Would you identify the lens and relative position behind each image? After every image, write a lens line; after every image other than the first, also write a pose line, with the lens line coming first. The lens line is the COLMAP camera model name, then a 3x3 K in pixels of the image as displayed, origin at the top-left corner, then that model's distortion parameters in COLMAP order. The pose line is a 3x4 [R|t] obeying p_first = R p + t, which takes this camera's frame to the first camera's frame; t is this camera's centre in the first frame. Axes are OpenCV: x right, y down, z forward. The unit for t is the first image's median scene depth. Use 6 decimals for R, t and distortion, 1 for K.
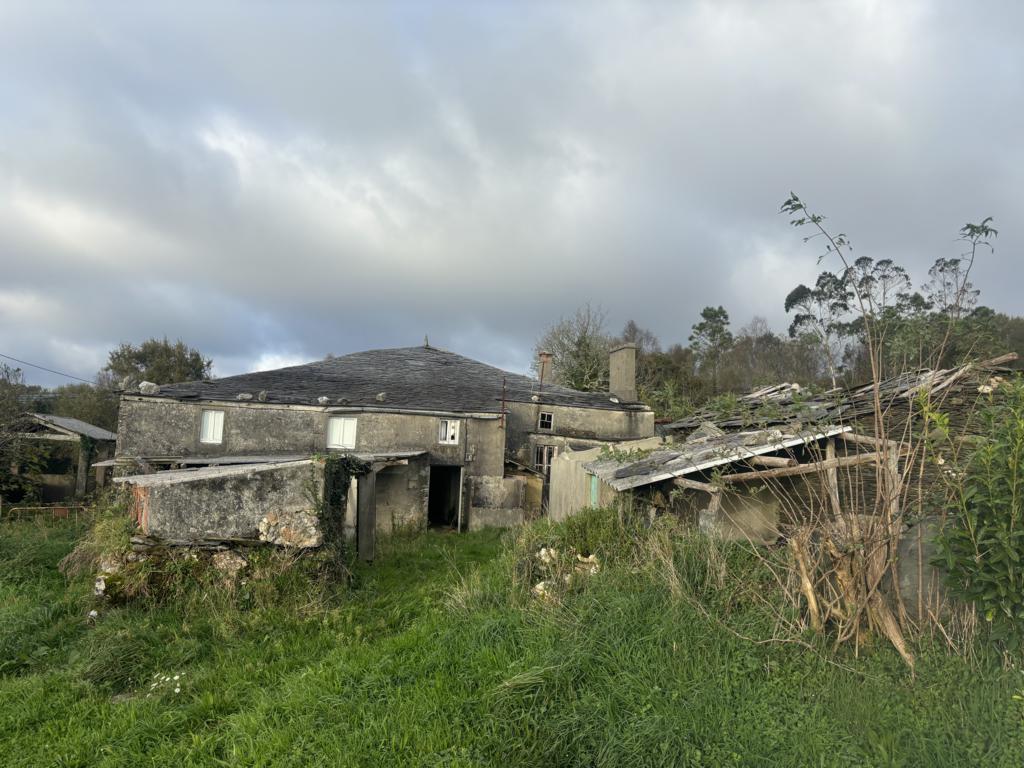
lens RADIAL K [[775.5, 0, 516.2], [0, 775.5, 380.1], [0, 0, 1]] dist [0.030514, -0.012000]
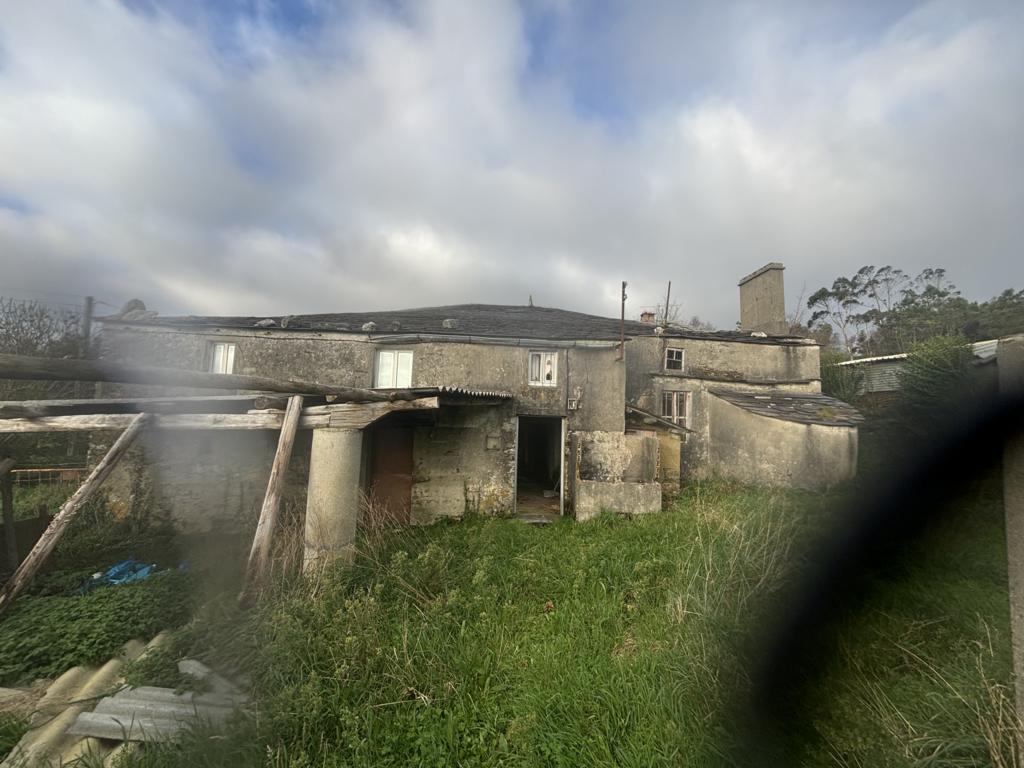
lens RADIAL K [[405.9, 0, 506.0], [0, 405.9, 369.2], [0, 0, 1]] dist [0.005556, -0.000037]
pose [[0.970558, -0.030781, -0.238894, -0.031234], [0.027133, 0.999460, -0.018546, 0.073103], [0.239335, 0.011518, 0.970869, 0.633593]]
